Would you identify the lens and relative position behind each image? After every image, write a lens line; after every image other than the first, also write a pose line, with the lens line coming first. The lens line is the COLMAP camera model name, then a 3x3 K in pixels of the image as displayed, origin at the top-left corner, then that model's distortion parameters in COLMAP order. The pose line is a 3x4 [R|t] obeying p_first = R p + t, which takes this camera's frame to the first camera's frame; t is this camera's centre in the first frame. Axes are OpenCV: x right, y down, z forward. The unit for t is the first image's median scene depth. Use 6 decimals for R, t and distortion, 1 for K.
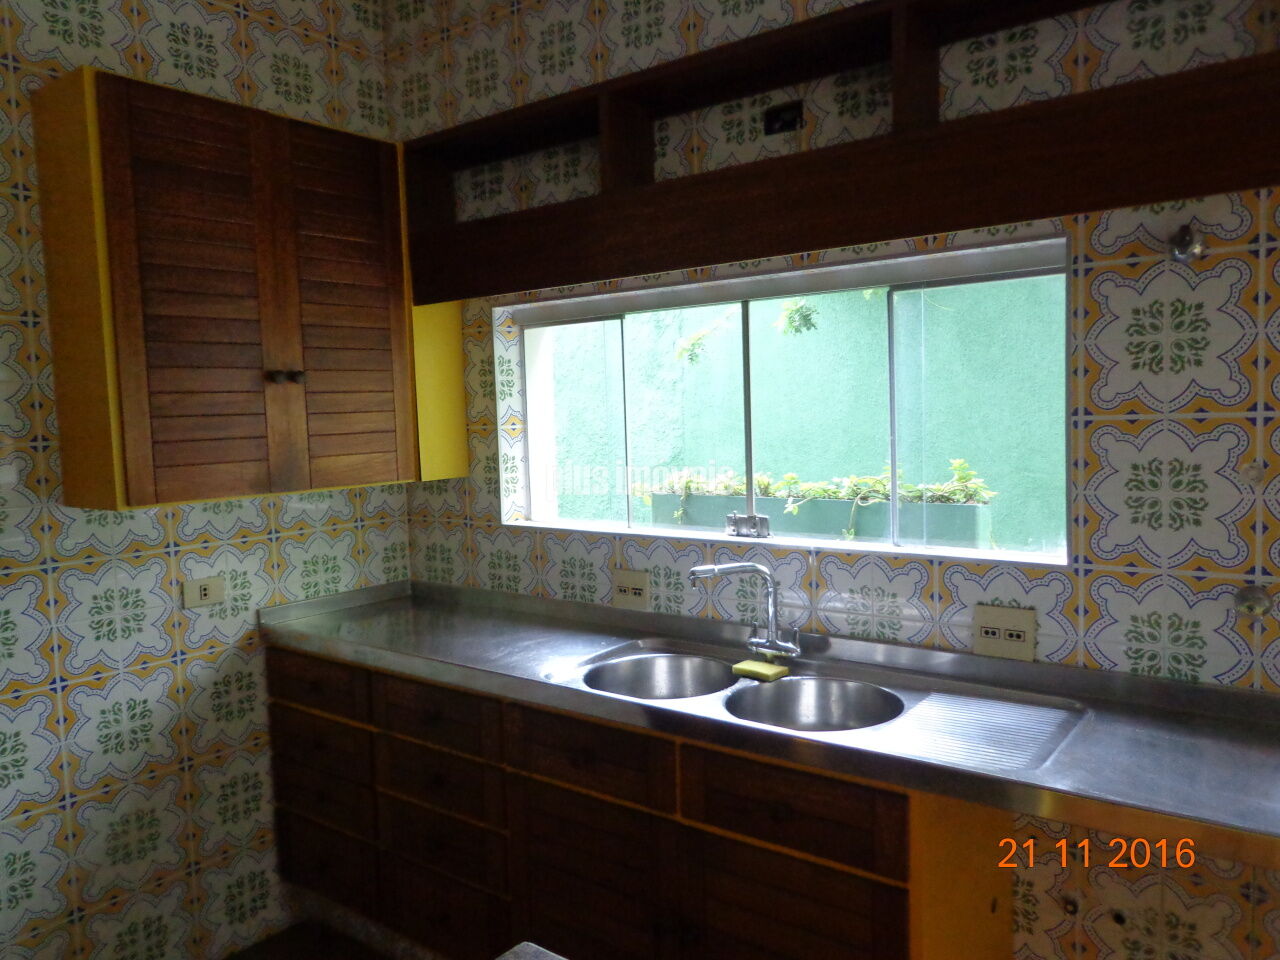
lens RADIAL K [[947.9, 0, 640.0], [0, 947.9, 480.0], [0, 0, 1]] dist [-0.001654, 0.004070]
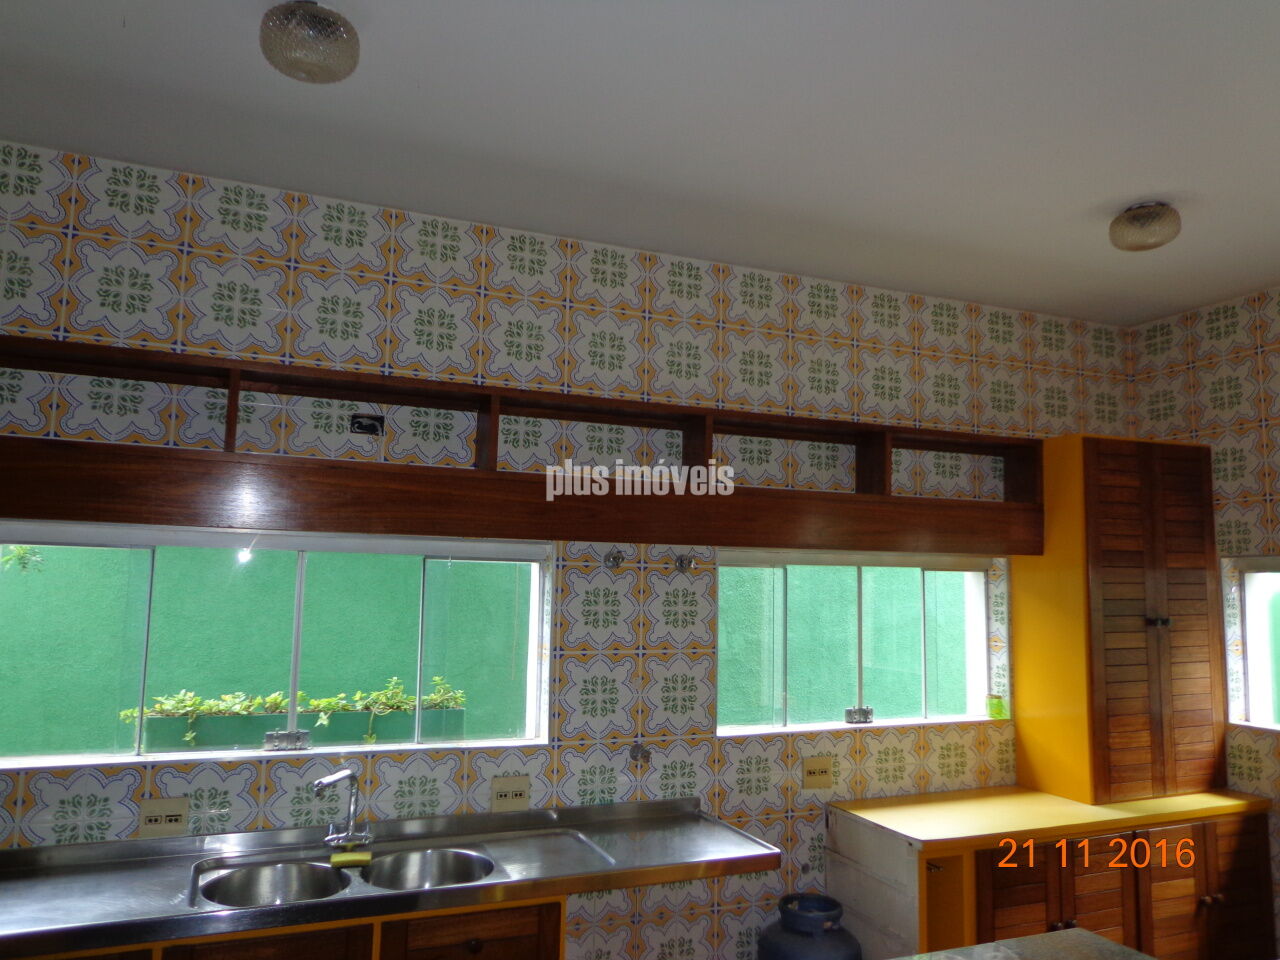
lens RADIAL K [[947.9, 0, 640.0], [0, 947.9, 480.0], [0, 0, 1]] dist [-0.001654, 0.004070]
pose [[0.486252, 0.142835, 0.862066, -0.957250], [0.029603, 0.983291, -0.179619, -0.059676], [-0.873317, 0.112859, 0.473899, 0.038538]]
